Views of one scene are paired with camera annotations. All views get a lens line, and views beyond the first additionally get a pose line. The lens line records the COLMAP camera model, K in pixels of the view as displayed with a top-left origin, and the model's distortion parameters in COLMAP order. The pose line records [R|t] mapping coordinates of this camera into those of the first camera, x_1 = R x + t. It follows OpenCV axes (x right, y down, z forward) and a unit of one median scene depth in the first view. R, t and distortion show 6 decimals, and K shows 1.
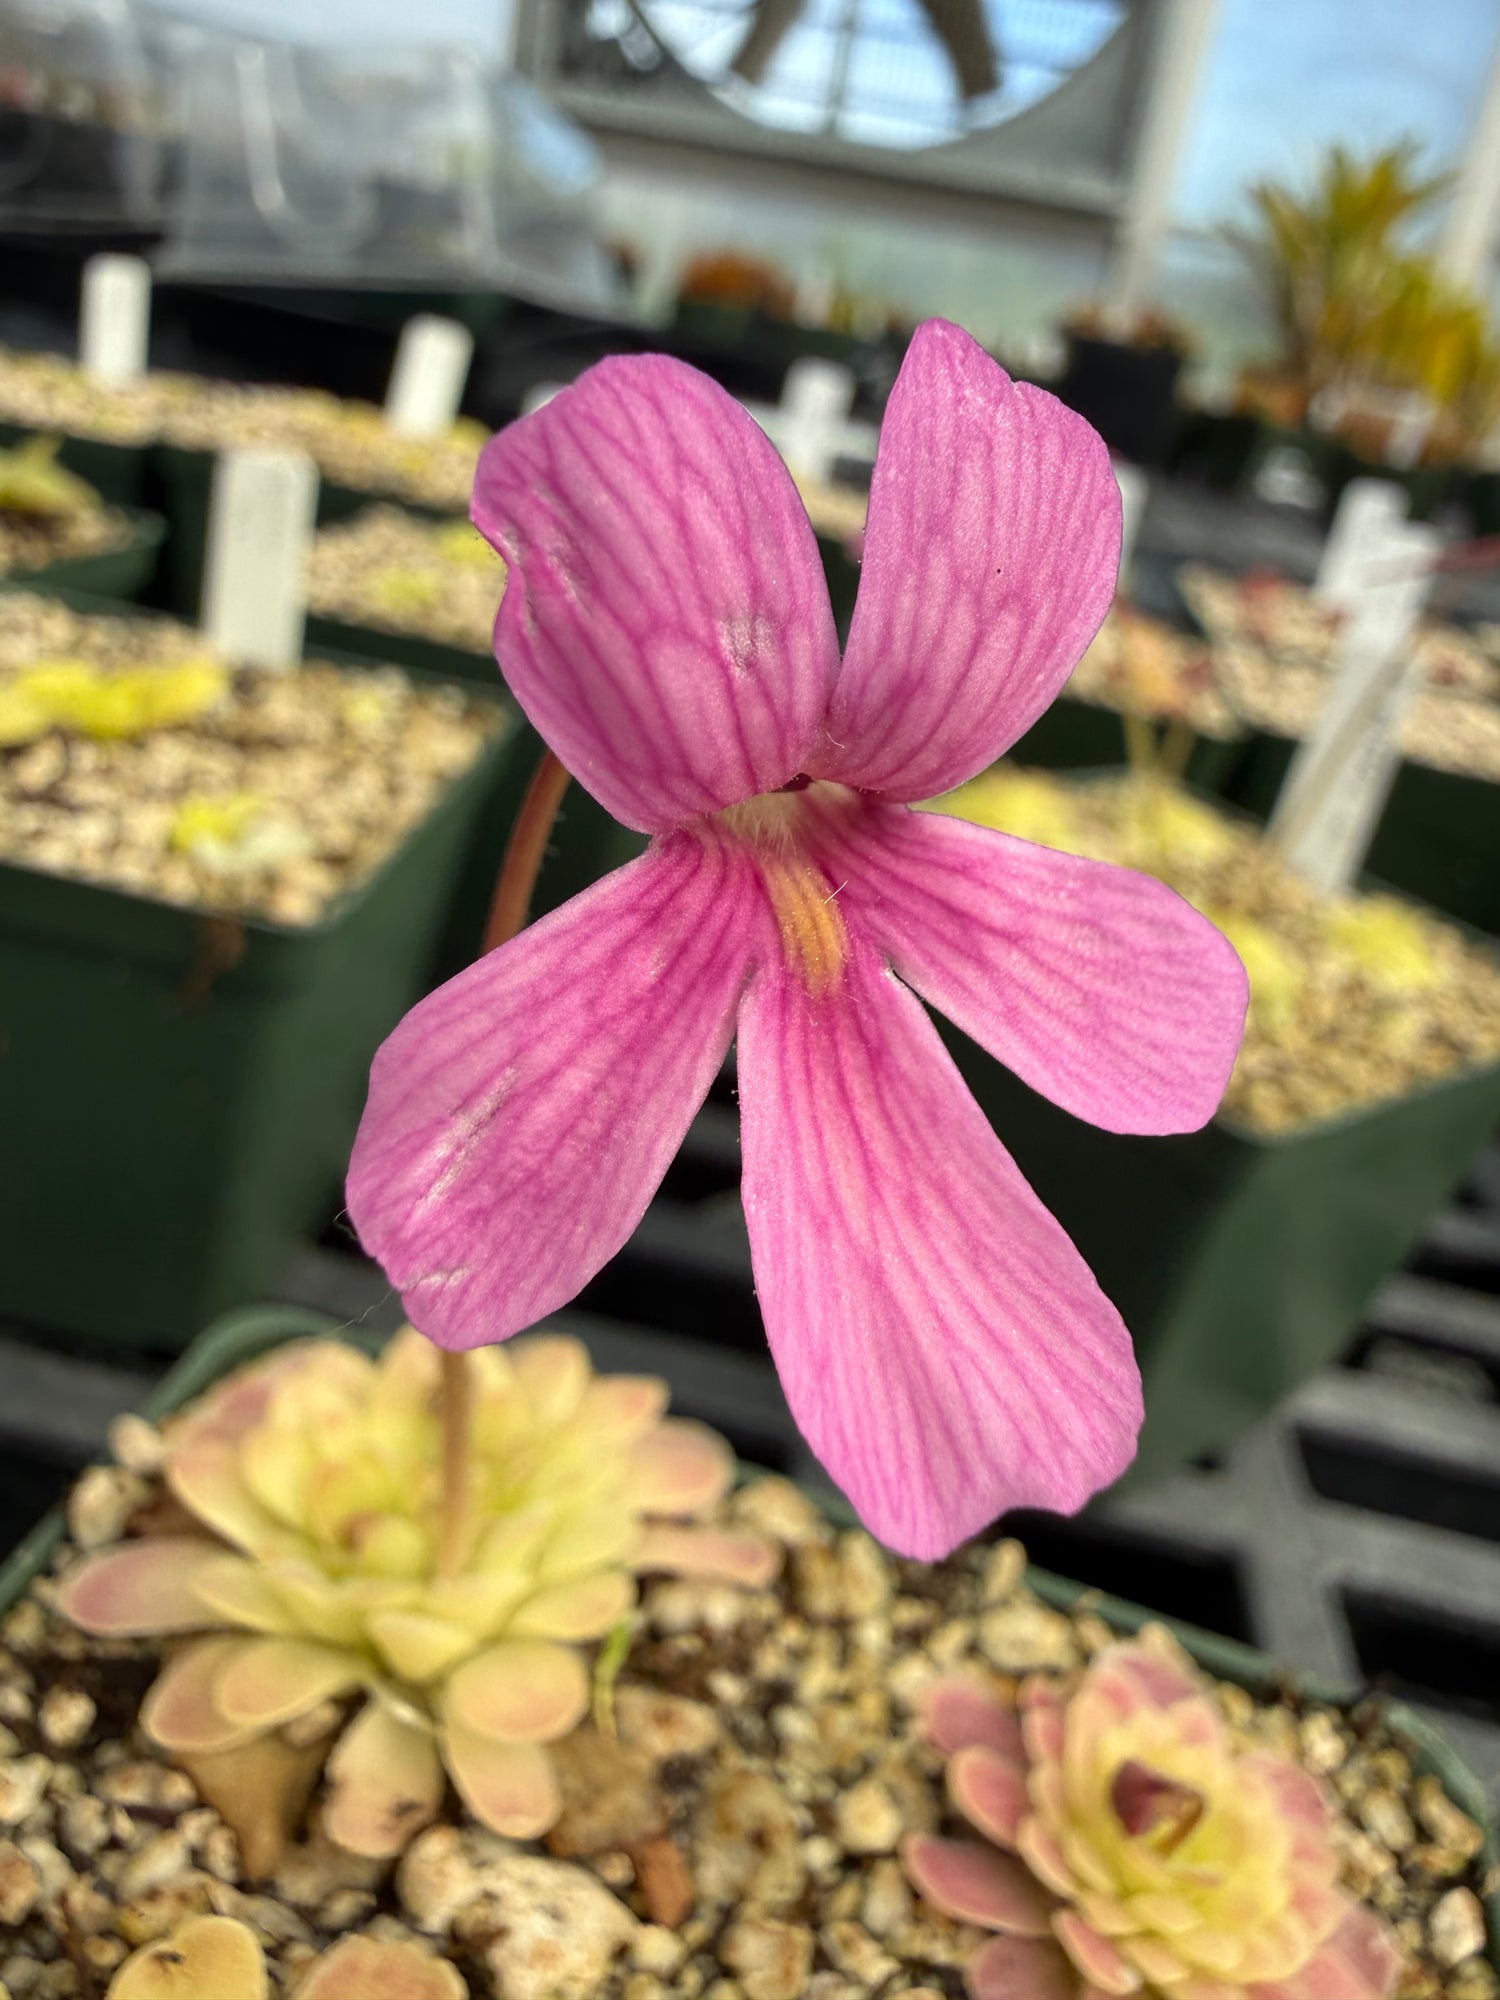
lens RADIAL K [[1466.4, 0, 750.0], [0, 1466.4, 1000.0], [0, 0, 1]] dist [0.006501, -0.007216]
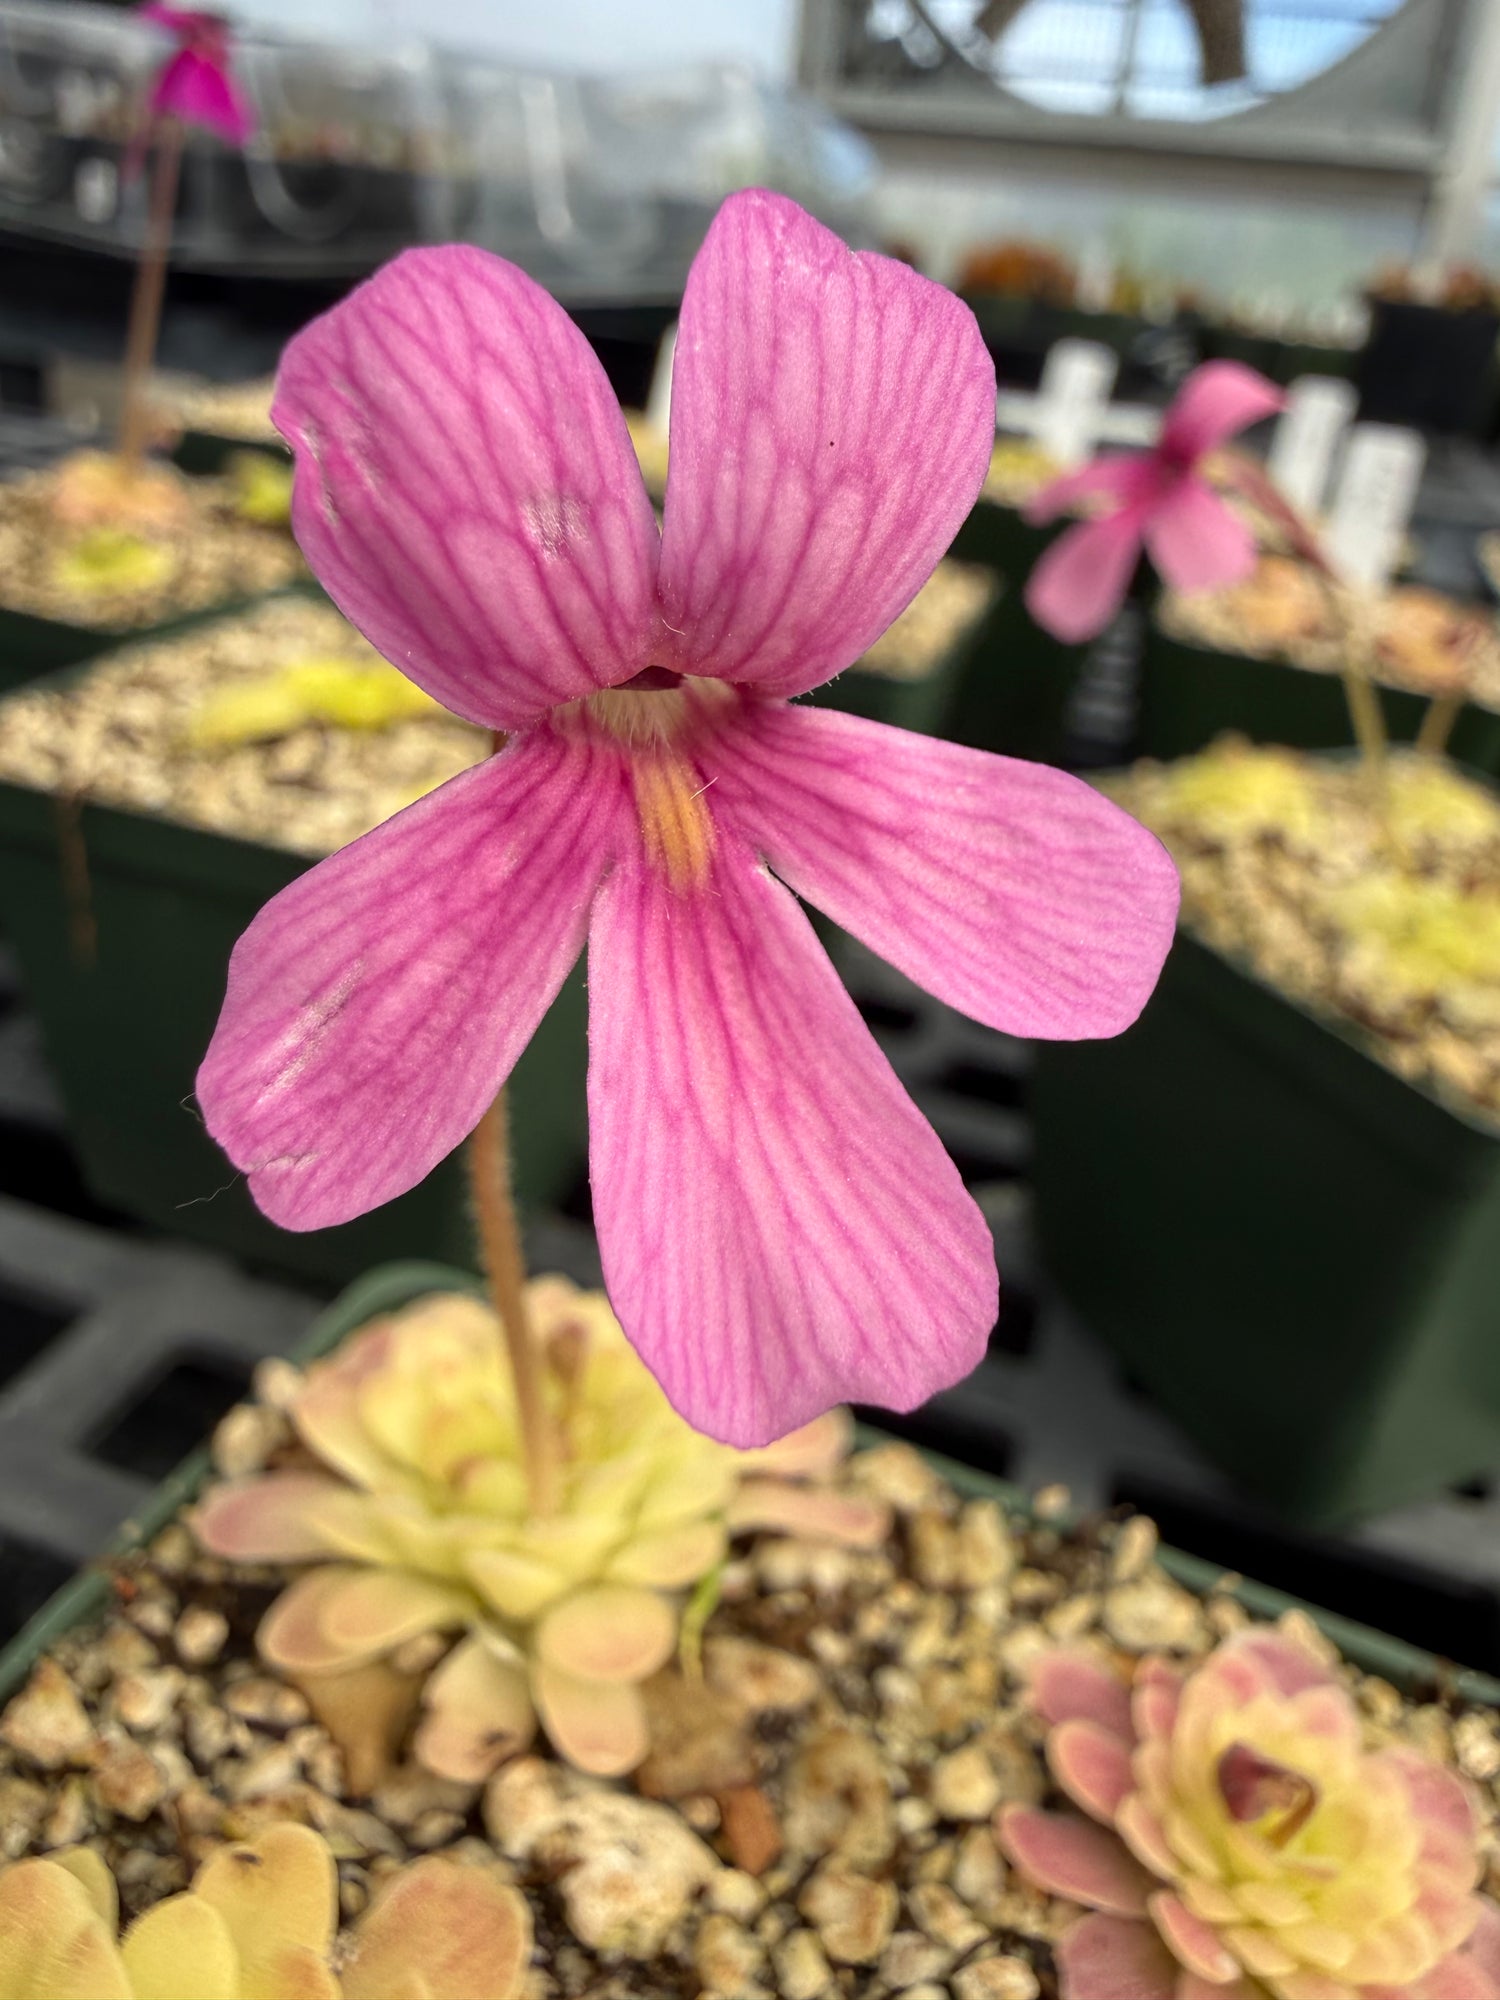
lens RADIAL K [[1460.4, 0, 750.0], [0, 1460.4, 1000.0], [0, 0, 1]] dist [-0.000384, 0.004676]
pose [[0.988647, -0.008818, -0.150000, 0.228277], [0.009573, 0.999945, 0.004313, 0.063426], [0.149954, -0.005700, 0.988677, 0.028583]]
